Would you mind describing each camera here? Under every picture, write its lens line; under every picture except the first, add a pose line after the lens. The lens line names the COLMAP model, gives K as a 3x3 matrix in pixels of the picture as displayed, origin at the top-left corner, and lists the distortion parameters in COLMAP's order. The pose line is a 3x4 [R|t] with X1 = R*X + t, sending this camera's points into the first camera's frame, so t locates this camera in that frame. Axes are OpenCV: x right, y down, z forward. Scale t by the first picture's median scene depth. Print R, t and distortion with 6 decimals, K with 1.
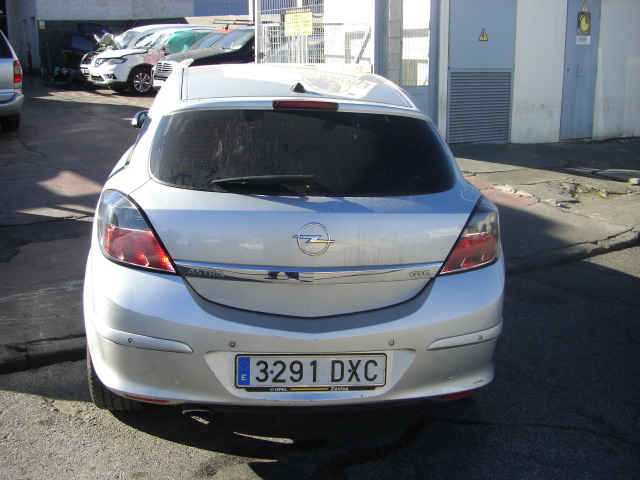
lens RADIAL K [[729.4, 0, 308.6], [0, 729.4, 241.2], [0, 0, 1]] dist [-0.178395, 0.097044]
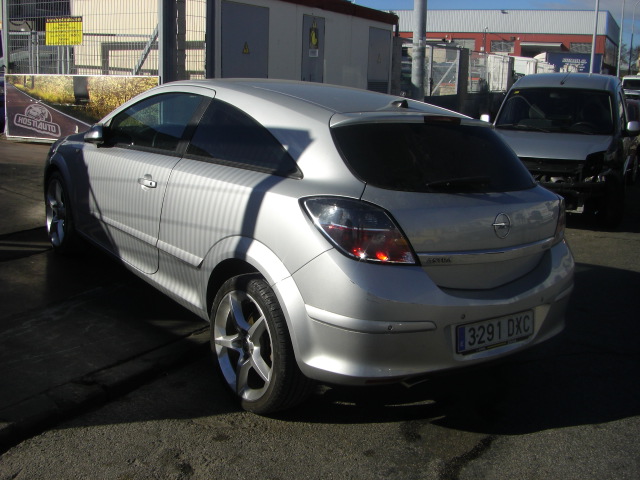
lens RADIAL K [[729.4, 0, 308.6], [0, 729.4, 241.2], [0, 0, 1]] dist [-0.178395, 0.097044]
pose [[0.865260, -0.089078, 0.493346, -0.857927], [0.093940, 0.995465, 0.014982, -0.024357], [-0.492444, 0.033382, 0.869704, 0.067224]]
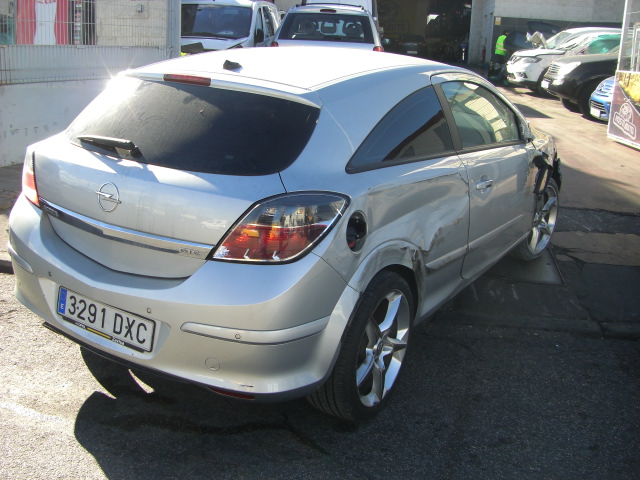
lens RADIAL K [[729.4, 0, 308.6], [0, 729.4, 241.2], [0, 0, 1]] dist [-0.178395, 0.097044]
pose [[0.775433, 0.196642, -0.600029, 0.849423], [-0.197695, 0.978102, 0.065058, -0.063894], [0.599683, 0.068175, 0.797328, 0.304900]]
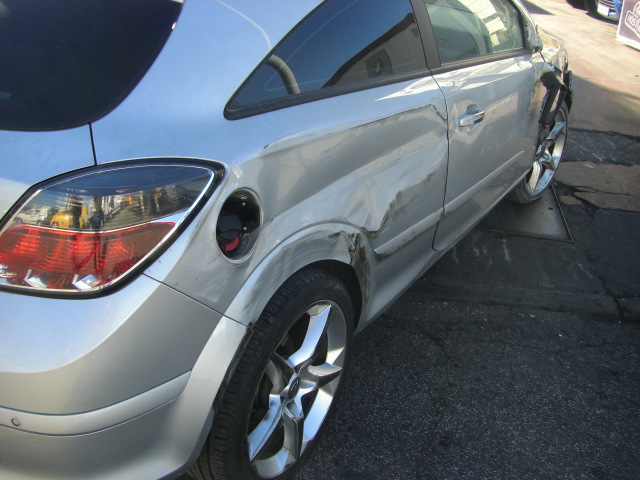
lens RADIAL K [[729.4, 0, 308.6], [0, 729.4, 241.2], [0, 0, 1]] dist [-0.178395, 0.097044]
pose [[0.781803, 0.294140, -0.549786, 0.656392], [-0.214819, 0.954819, 0.205361, -0.140077], [0.585351, -0.042447, 0.809668, 0.711128]]
